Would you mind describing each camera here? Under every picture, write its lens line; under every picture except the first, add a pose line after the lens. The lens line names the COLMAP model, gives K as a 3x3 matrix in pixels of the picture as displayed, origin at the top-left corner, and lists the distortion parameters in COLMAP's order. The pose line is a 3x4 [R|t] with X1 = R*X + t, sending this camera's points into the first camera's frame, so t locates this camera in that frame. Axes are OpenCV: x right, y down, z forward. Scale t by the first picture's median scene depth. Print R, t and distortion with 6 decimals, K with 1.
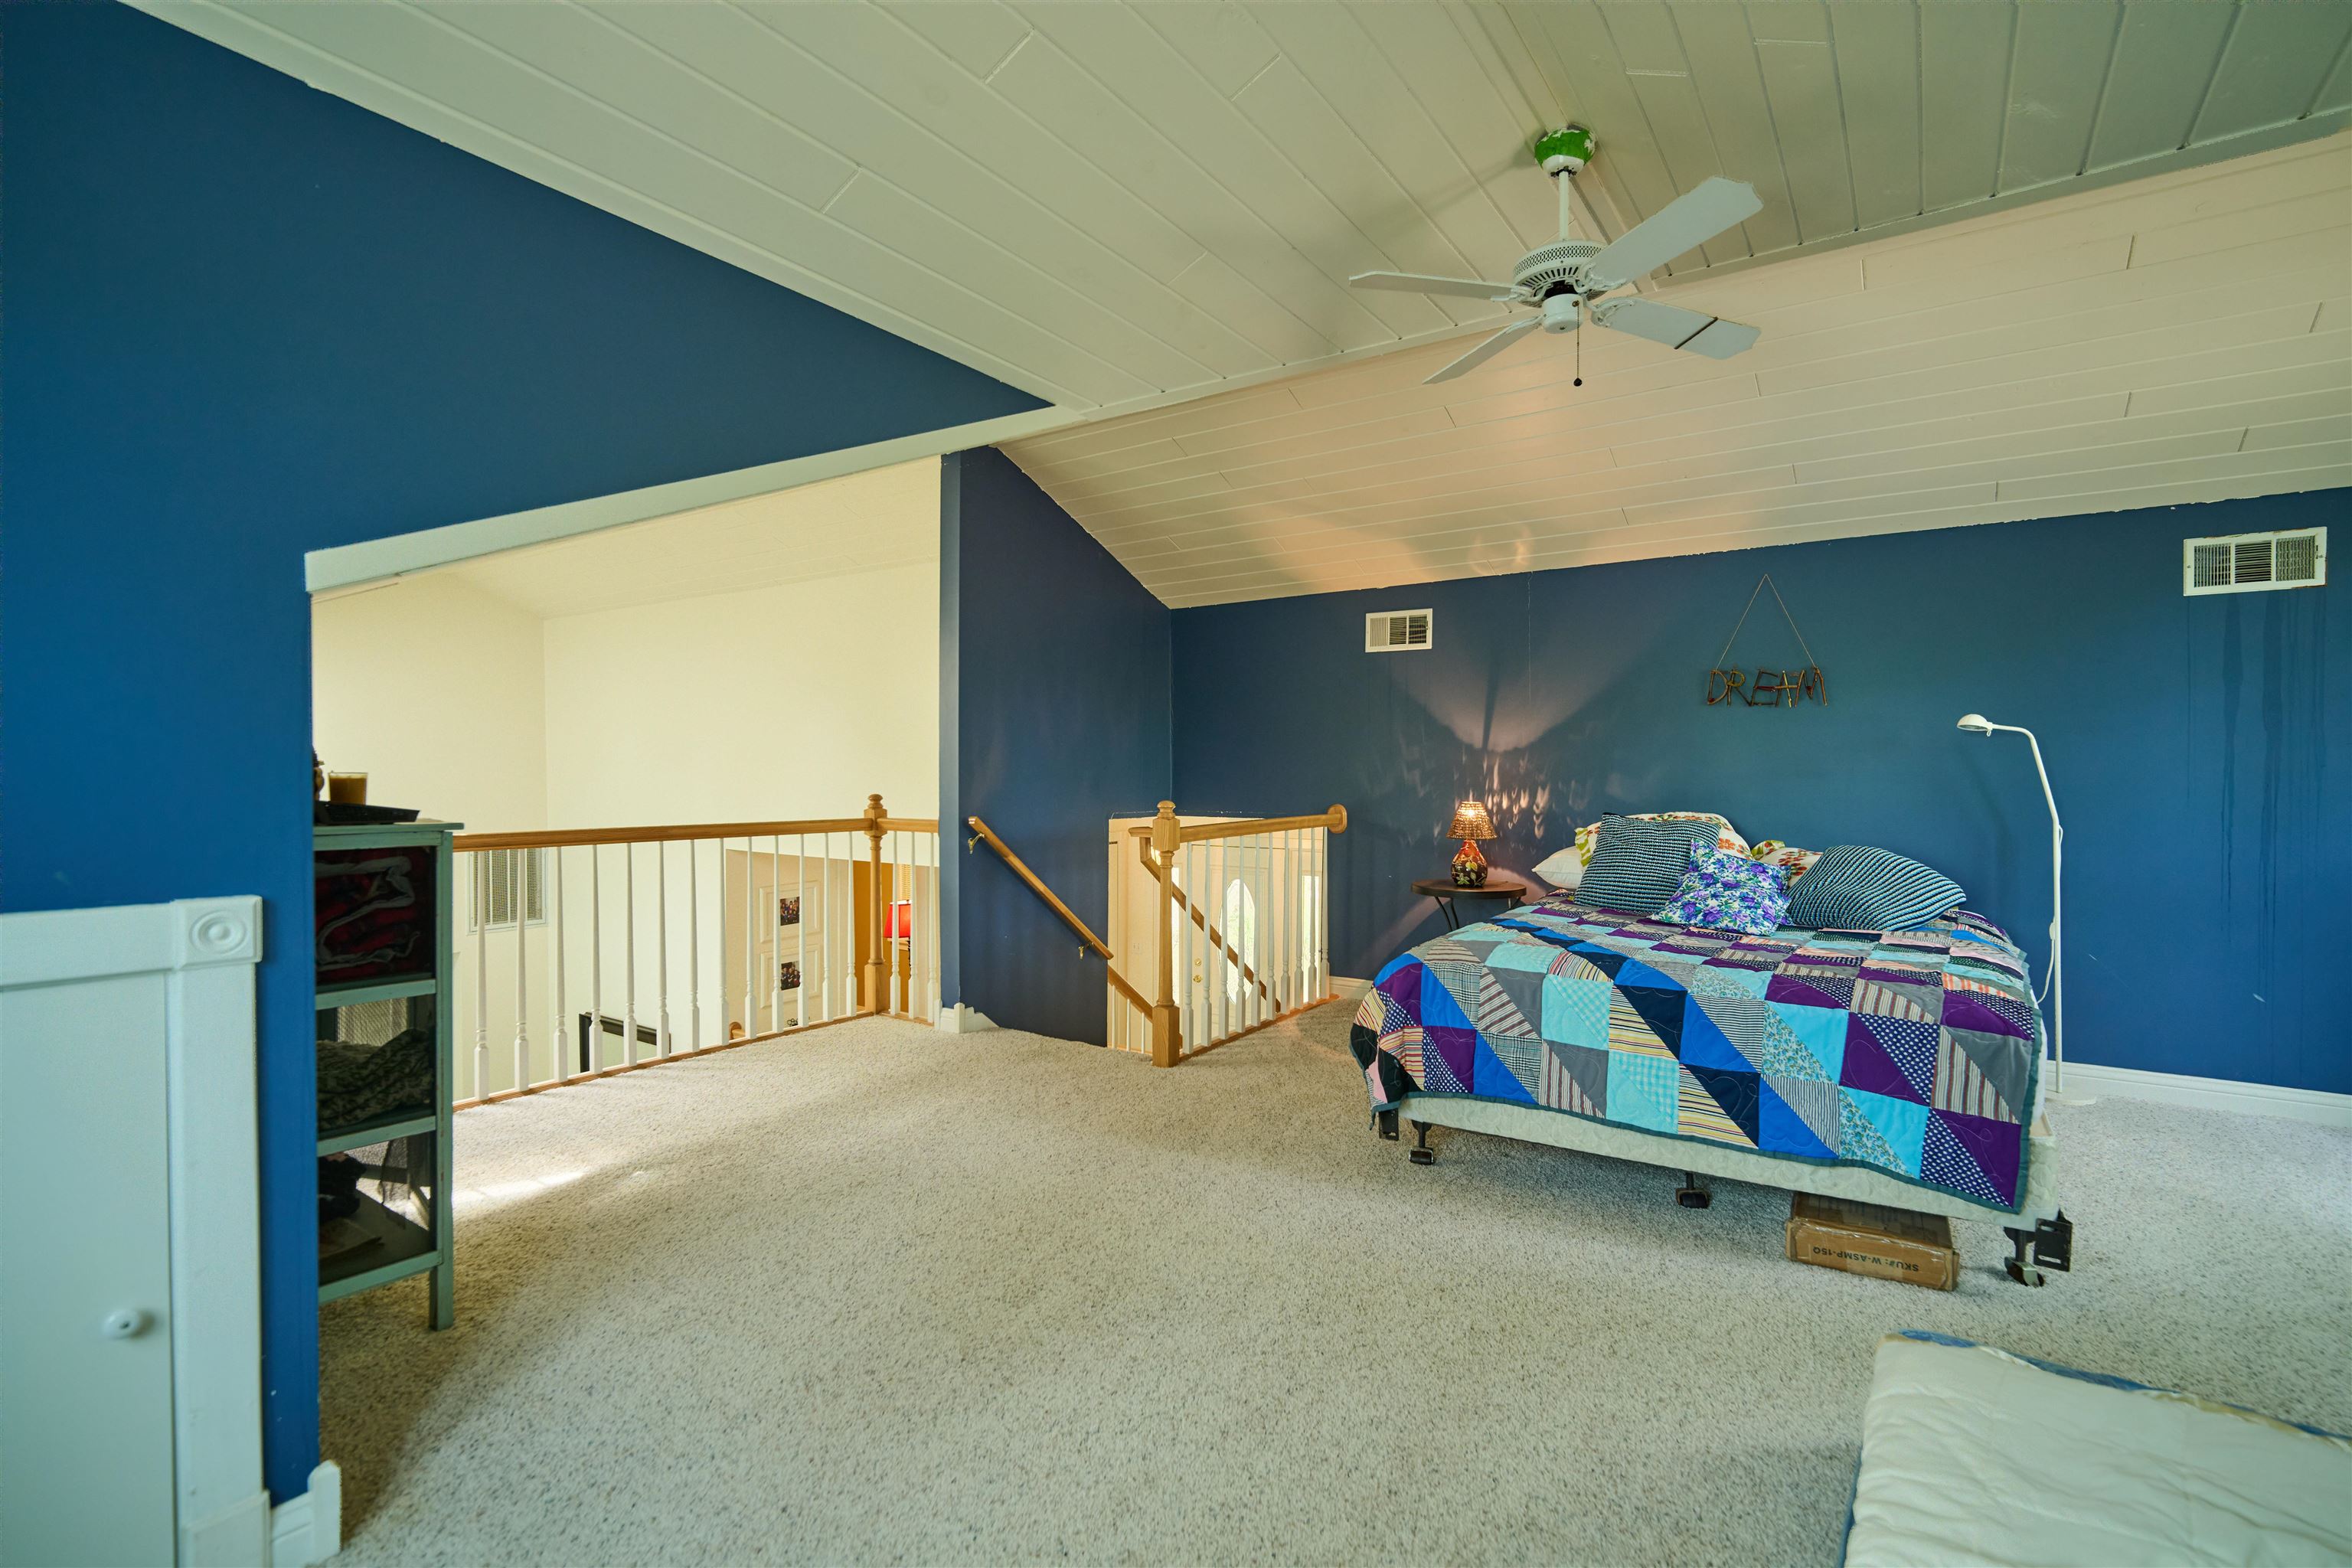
lens RADIAL K [[1083.8, 0, 1172.0], [0, 1083.8, 779.0], [0, 0, 1]] dist [-0.007150, -0.001996]
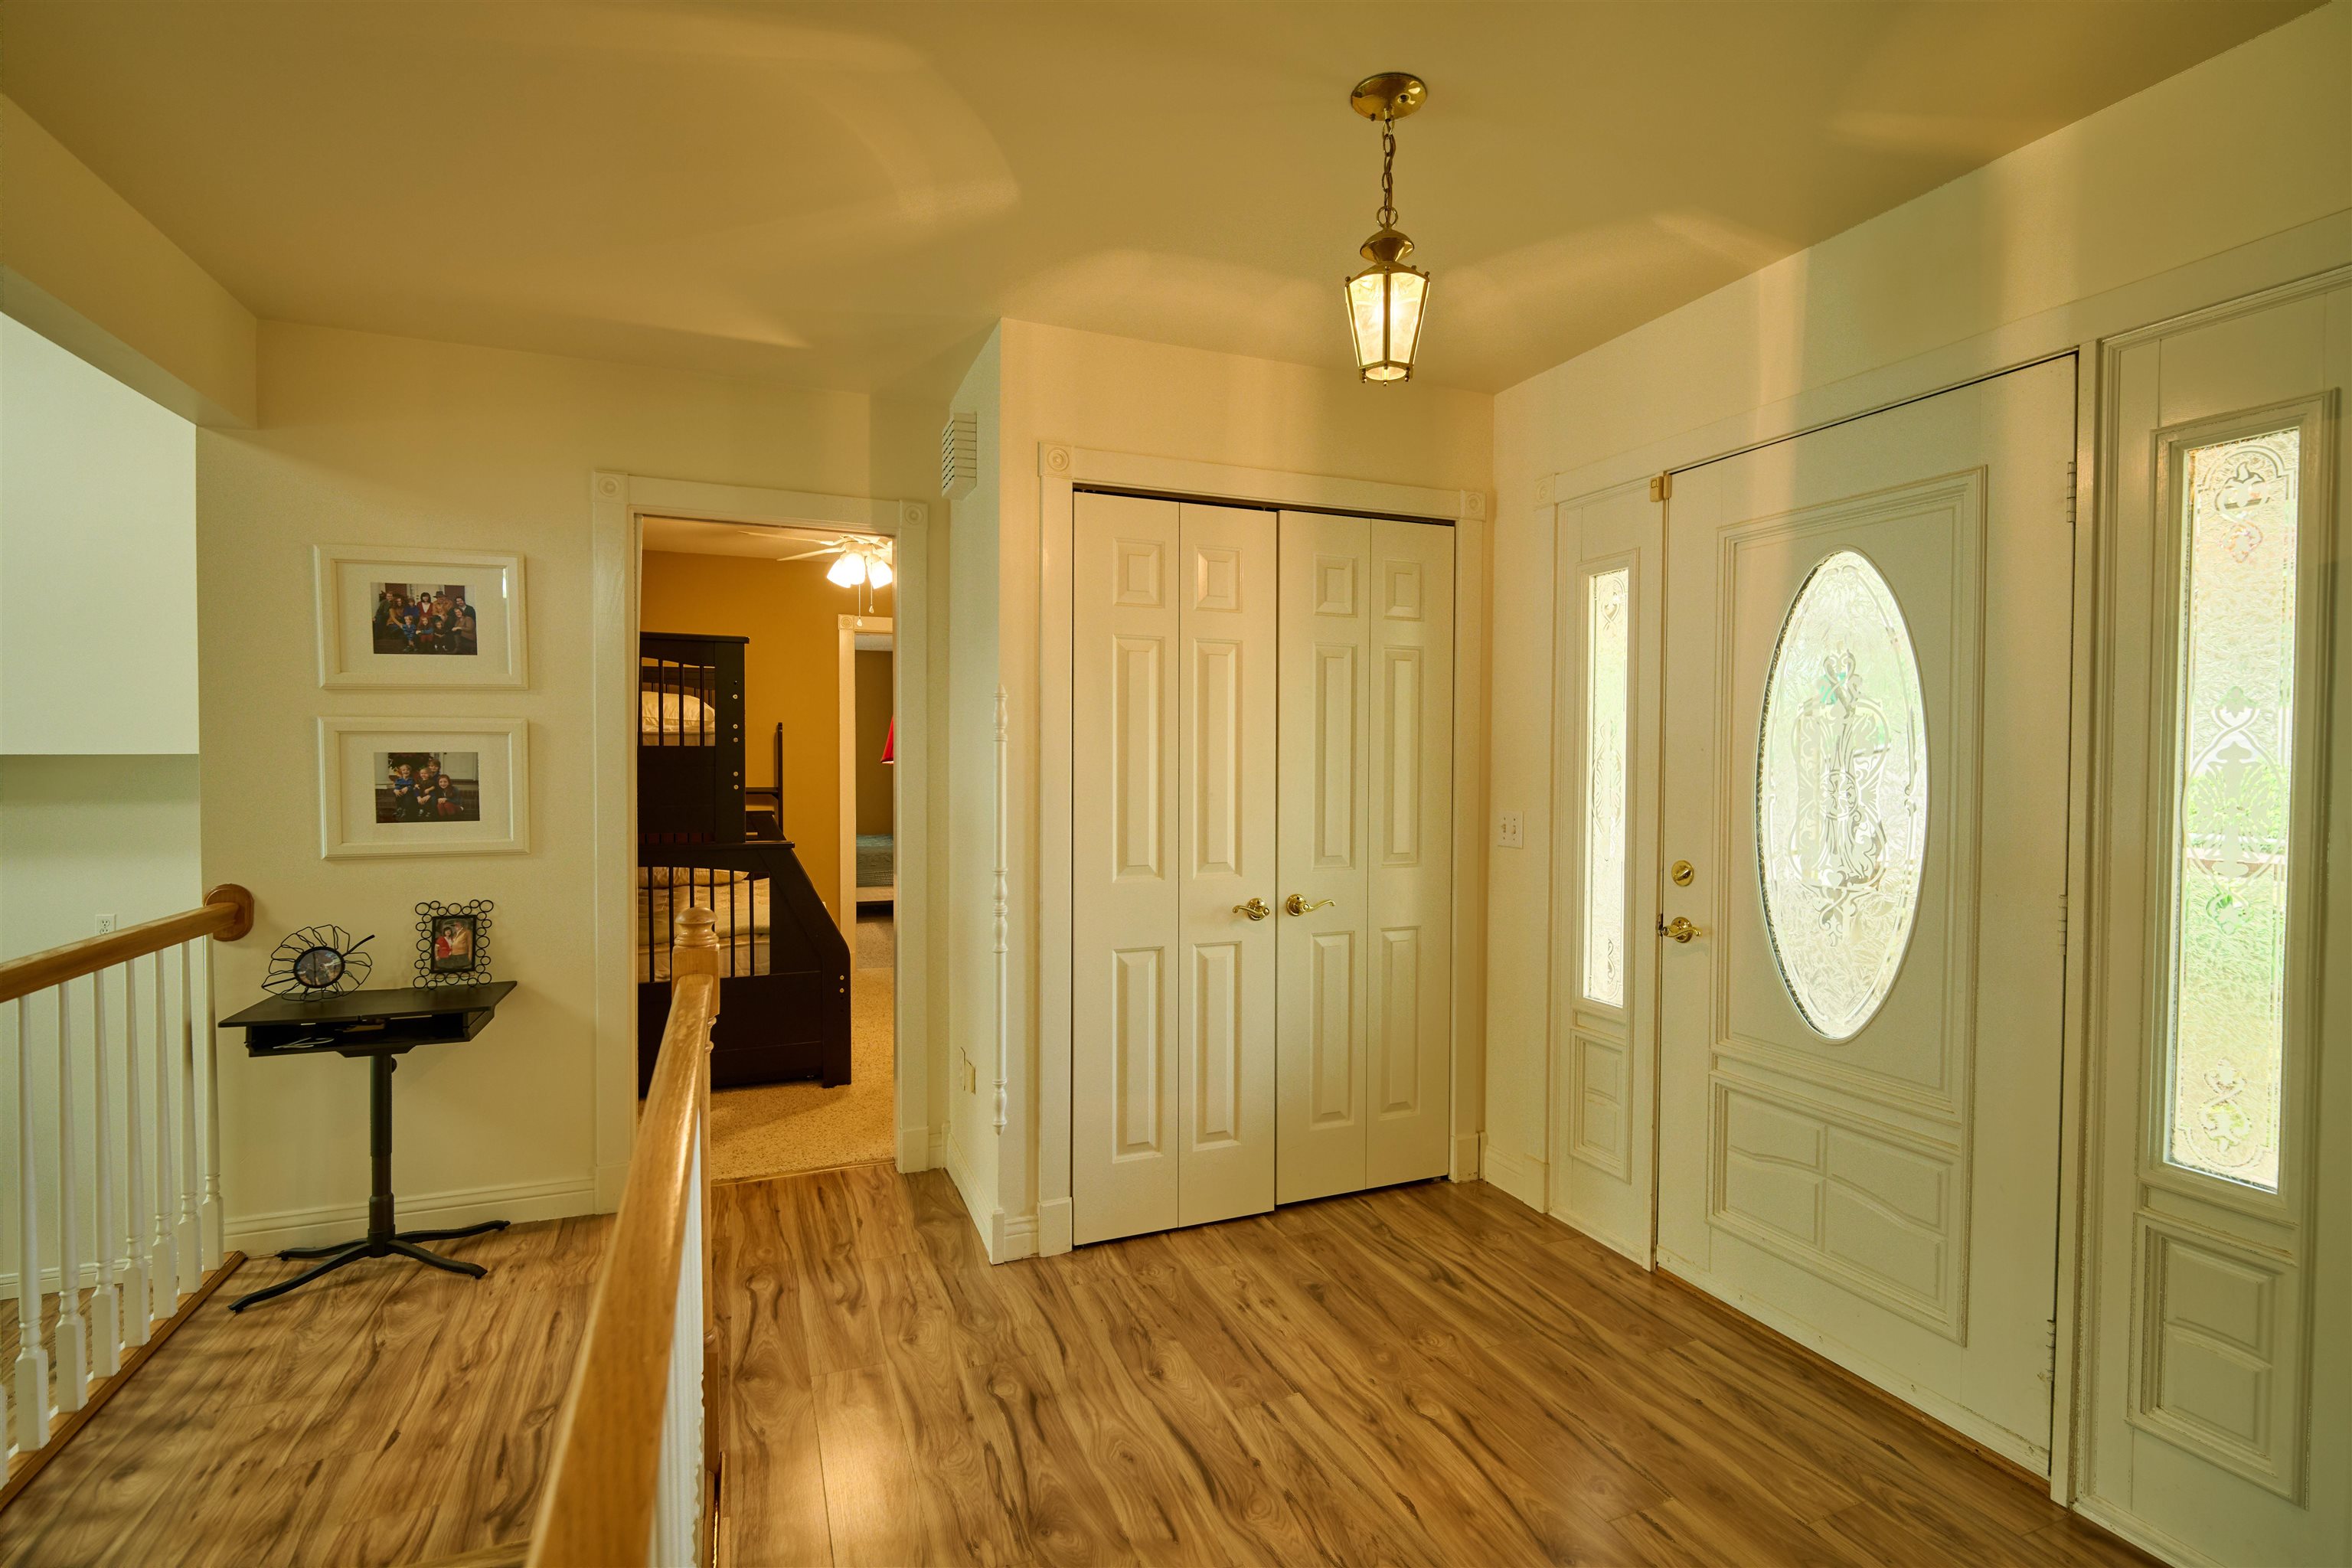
lens RADIAL K [[1083.8, 0, 1180.6], [0, 1083.8, 777.0], [0, 0, 1]] dist [-0.007150, -0.001996]
pose [[0.845180, 0.018239, -0.534170, 0.118077], [-0.010891, 0.999798, 0.016906, 0.264271], [0.534370, -0.008471, 0.845208, 1.288695]]
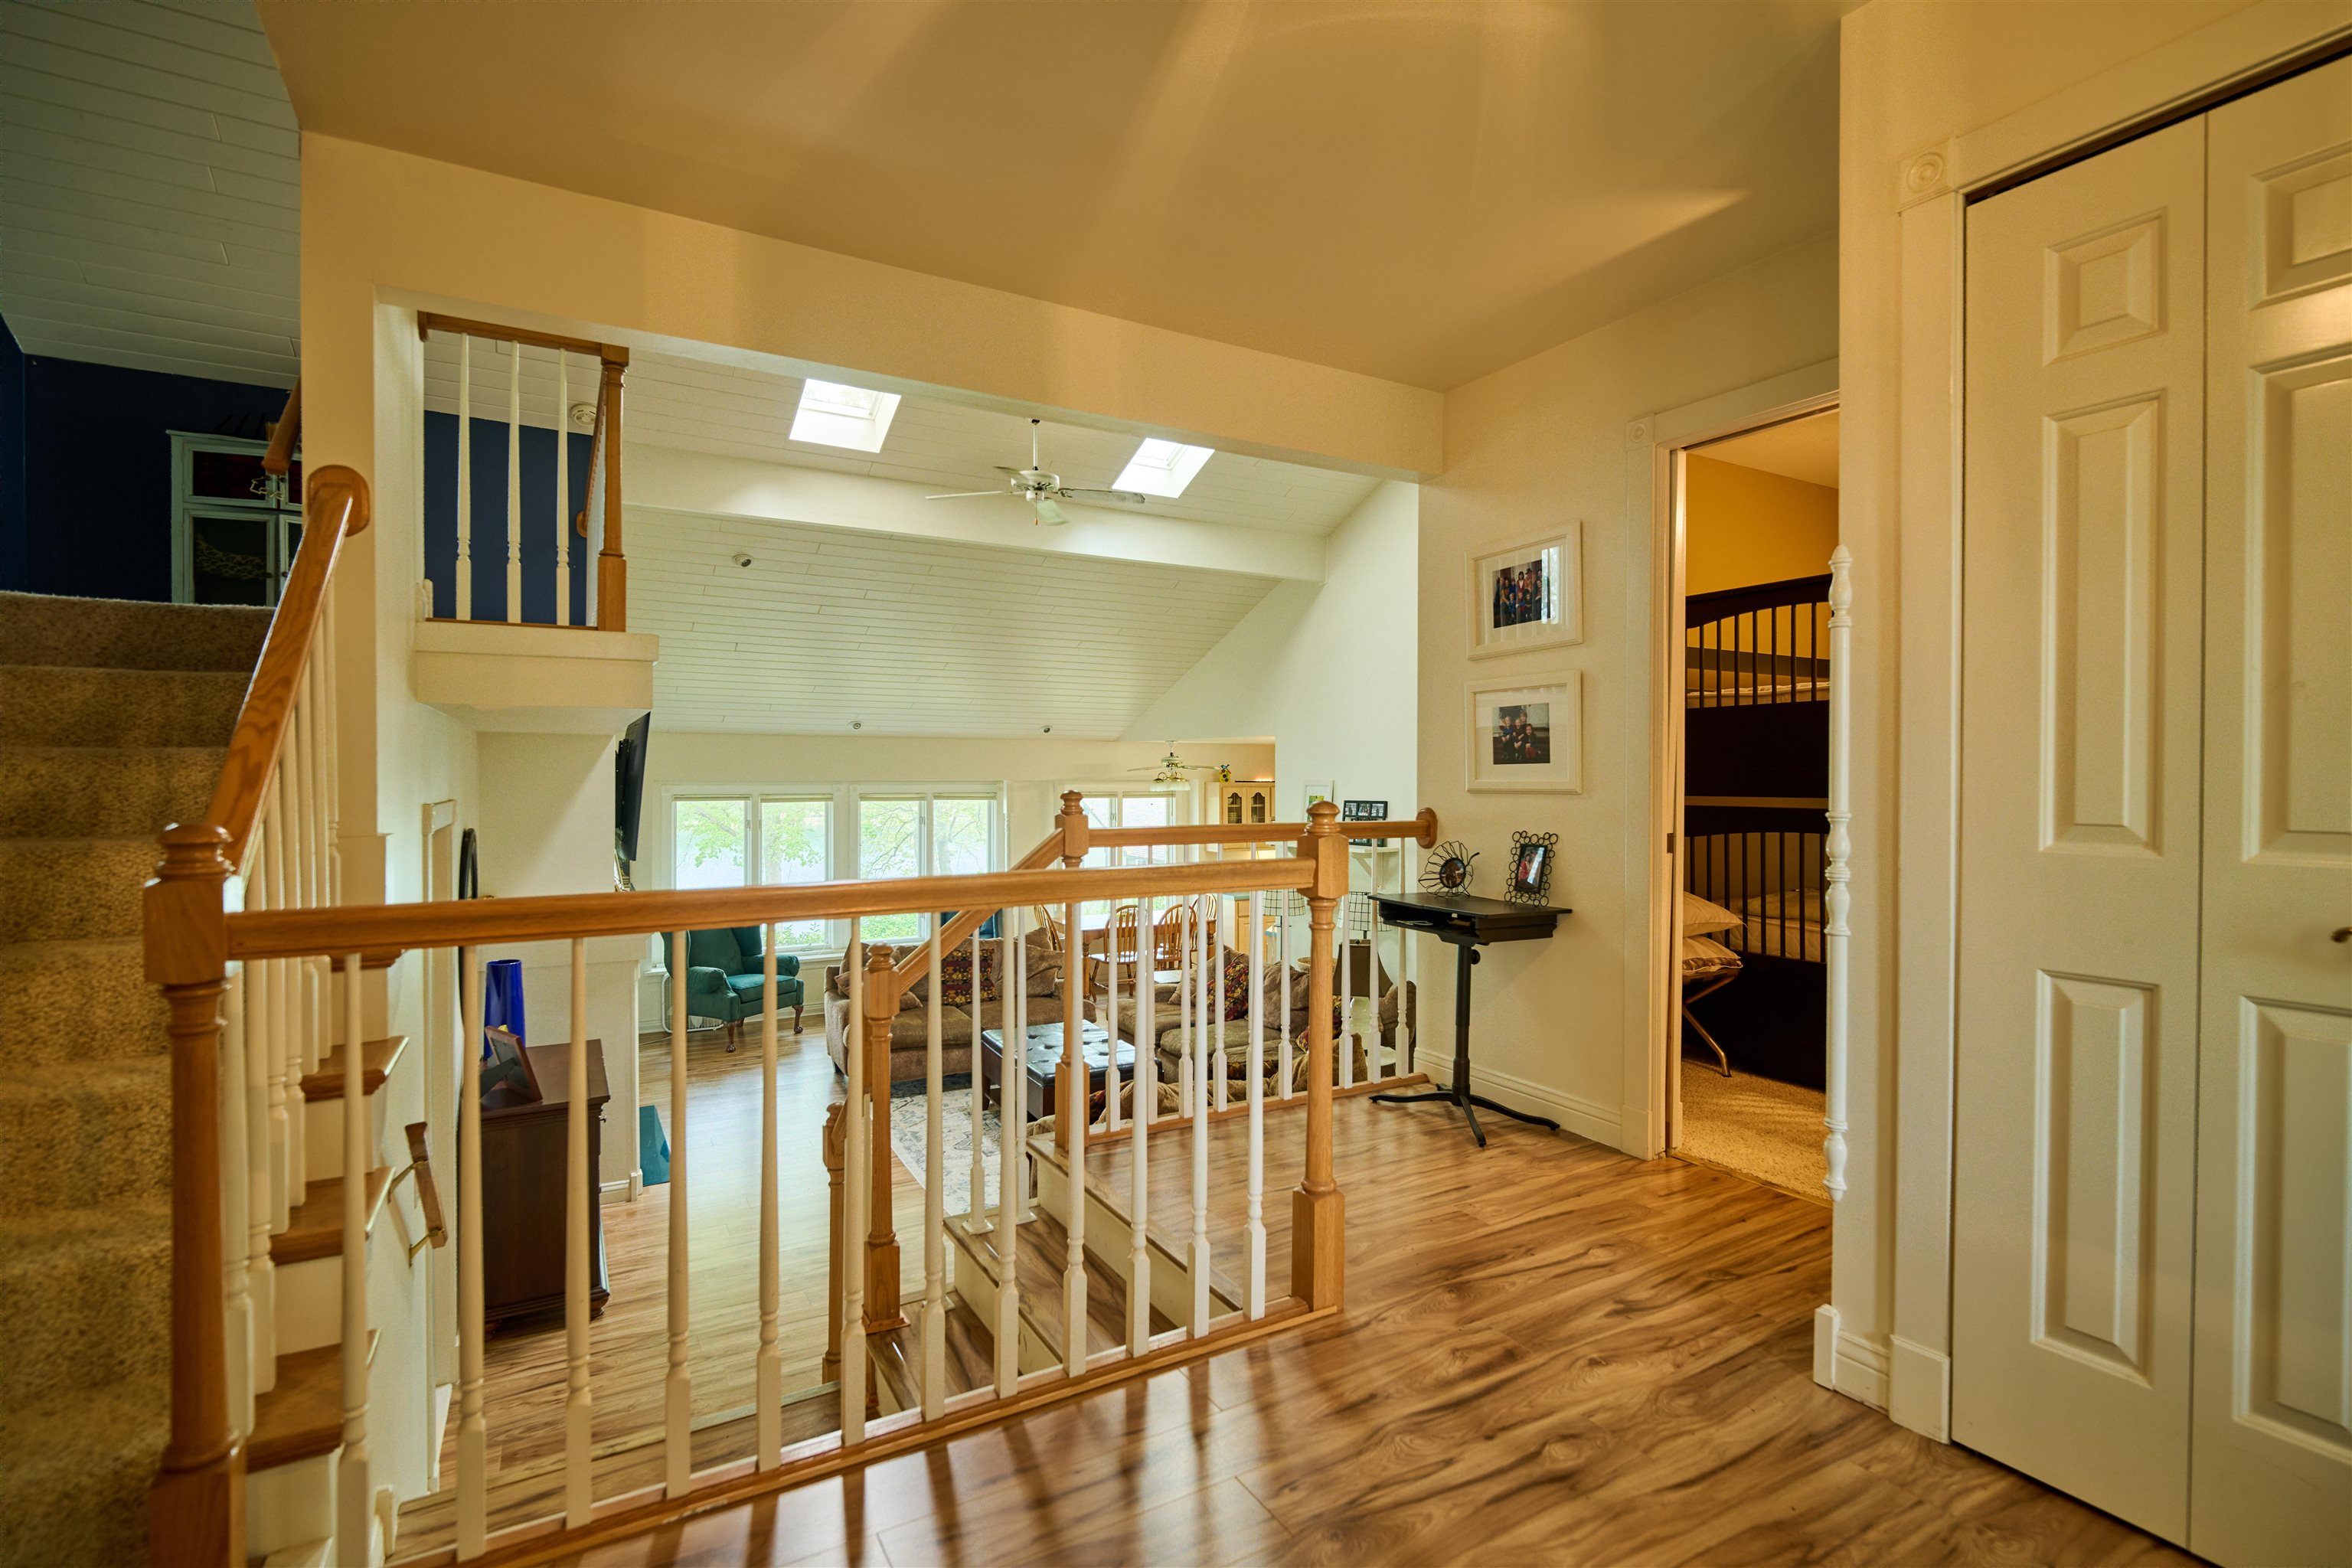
lens RADIAL K [[1083.8, 0, 1199.6], [0, 1083.8, 788.3], [0, 0, 1]] dist [-0.007150, -0.001996]
pose [[-0.406217, 0.012081, -0.913697, 0.185084], [-0.007750, 0.999831, 0.016666, 0.309605], [0.913744, 0.013851, -0.406054, 1.667107]]
